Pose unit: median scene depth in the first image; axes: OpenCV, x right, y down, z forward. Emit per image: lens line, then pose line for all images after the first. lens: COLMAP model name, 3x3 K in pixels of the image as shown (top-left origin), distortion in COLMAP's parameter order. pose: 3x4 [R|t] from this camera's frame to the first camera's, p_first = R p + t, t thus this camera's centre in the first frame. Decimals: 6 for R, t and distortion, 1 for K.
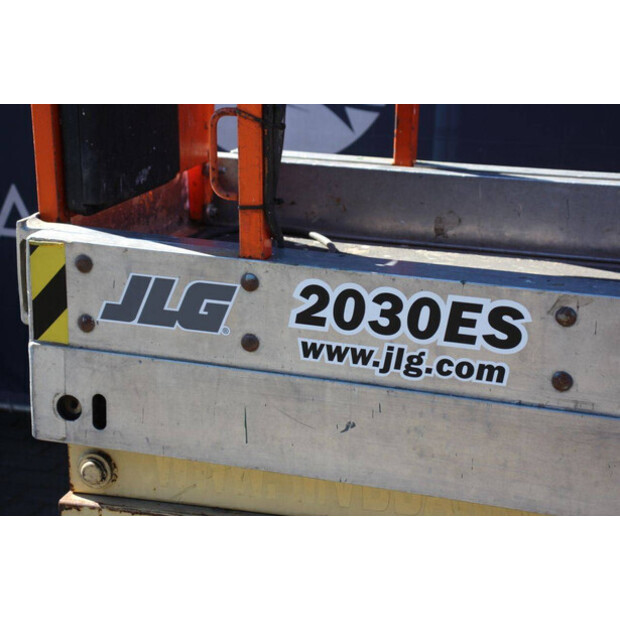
lens RADIAL K [[1480.0, 0, 310.0], [0, 1480.0, 310.0], [0, 0, 1]] dist [0.381604, -0.023006]
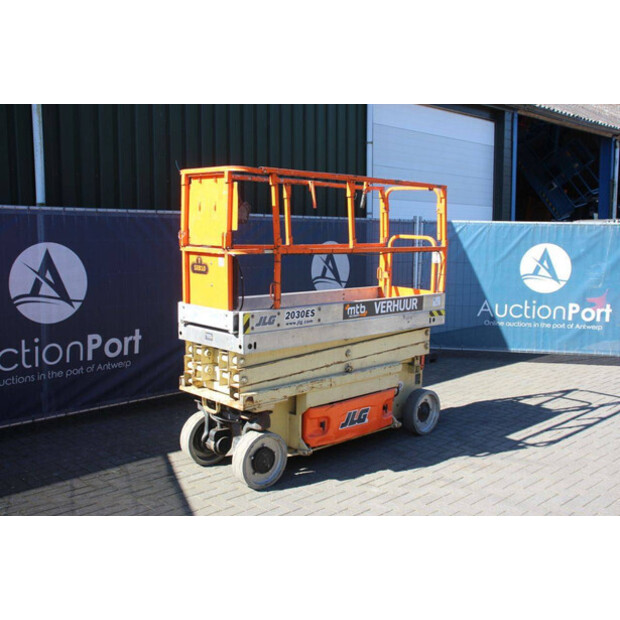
lens RADIAL K [[673.9, 0, 310.0], [0, 673.9, 310.0], [0, 0, 1]] dist [-0.056495, 0.038327]
pose [[0.450003, -0.124285, 0.884336, -2.200630], [0.233815, 0.972121, 0.017643, -0.049000], [-0.861875, 0.198831, 0.466517, -0.262524]]
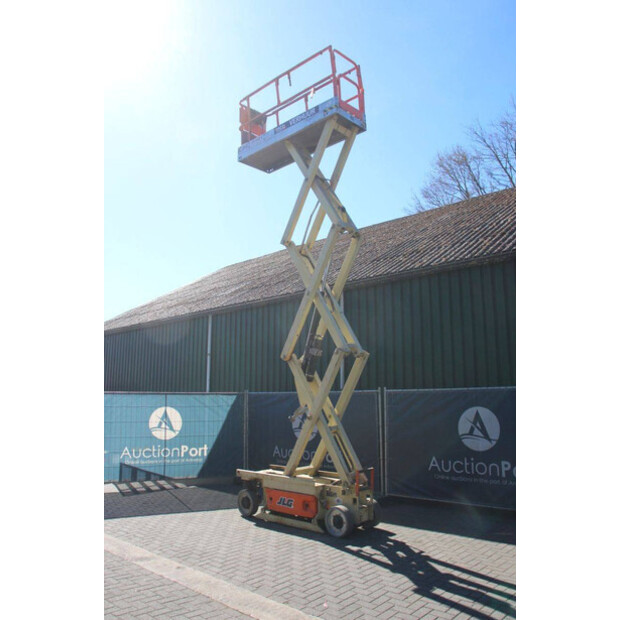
lens RADIAL K [[506.0, 0, 310.0], [0, 506.0, 310.0], [0, 0, 1]] dist [-0.114734, 0.018402]
pose [[0.914215, -0.101160, -0.392401, 2.241618], [-0.076473, 0.907872, -0.412213, 0.720471], [0.397949, 0.406859, 0.822254, -2.763124]]
